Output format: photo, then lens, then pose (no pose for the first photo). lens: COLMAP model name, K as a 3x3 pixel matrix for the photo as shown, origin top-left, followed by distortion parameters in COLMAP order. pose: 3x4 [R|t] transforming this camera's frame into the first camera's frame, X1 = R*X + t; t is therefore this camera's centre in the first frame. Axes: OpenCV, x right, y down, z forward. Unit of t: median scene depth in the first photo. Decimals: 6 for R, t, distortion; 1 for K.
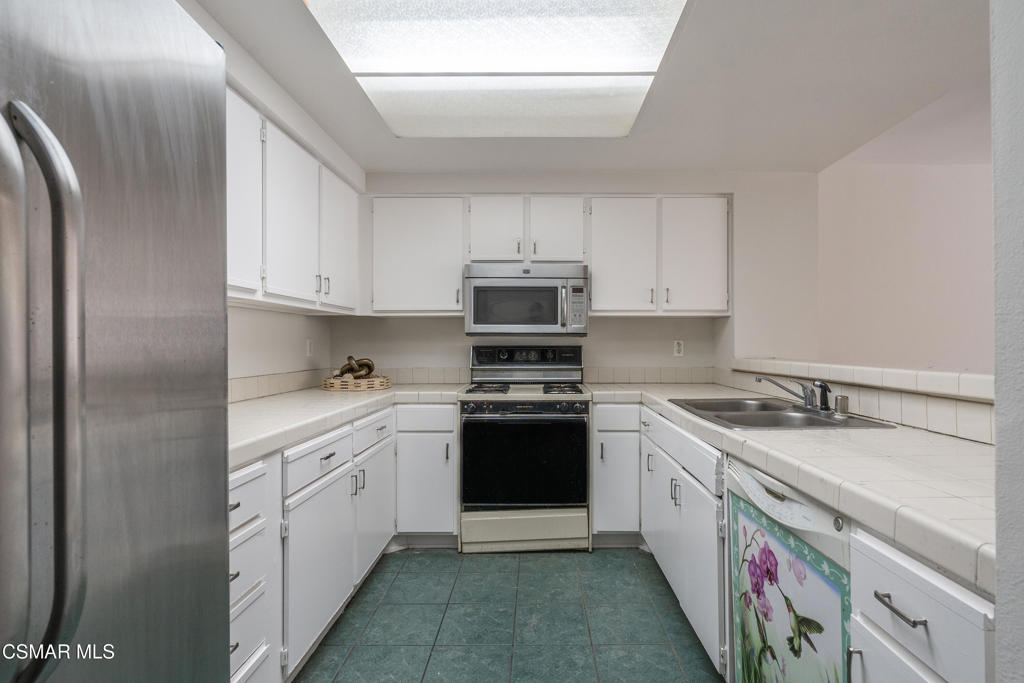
lens RADIAL K [[483.2, 0, 512.8], [0, 483.2, 345.9], [0, 0, 1]] dist [-0.009626, 0.004570]
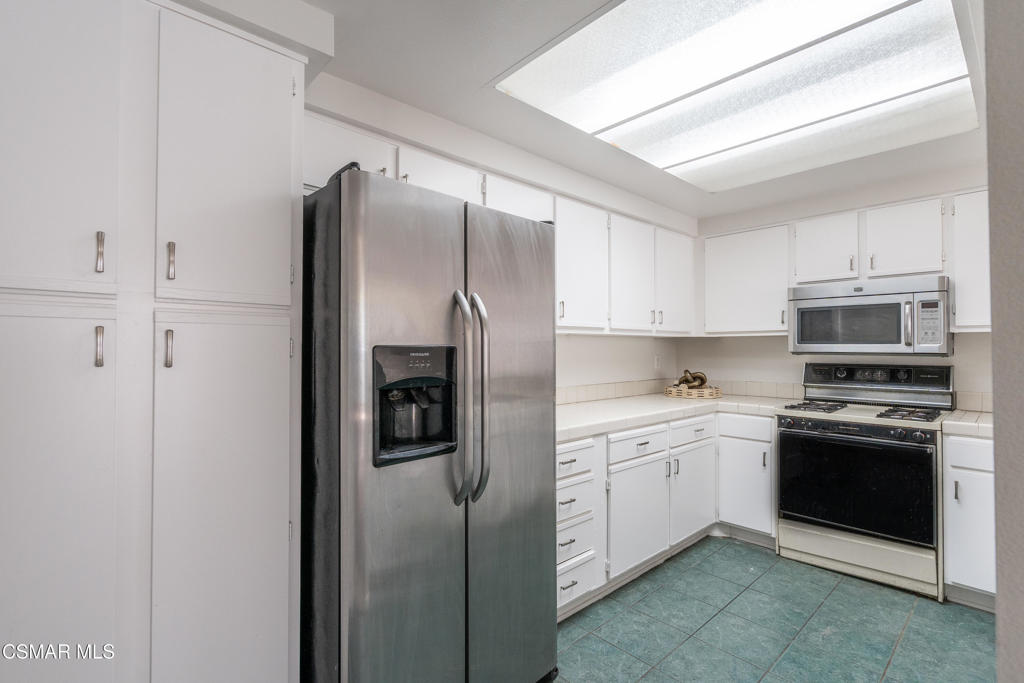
lens RADIAL K [[483.2, 0, 515.9], [0, 483.2, 340.6], [0, 0, 1]] dist [-0.009626, 0.004570]
pose [[0.682682, -0.005555, -0.730694, 0.283571], [-0.002266, 0.999950, -0.009720, -0.042889], [0.730712, 0.008291, 0.682636, -0.177692]]
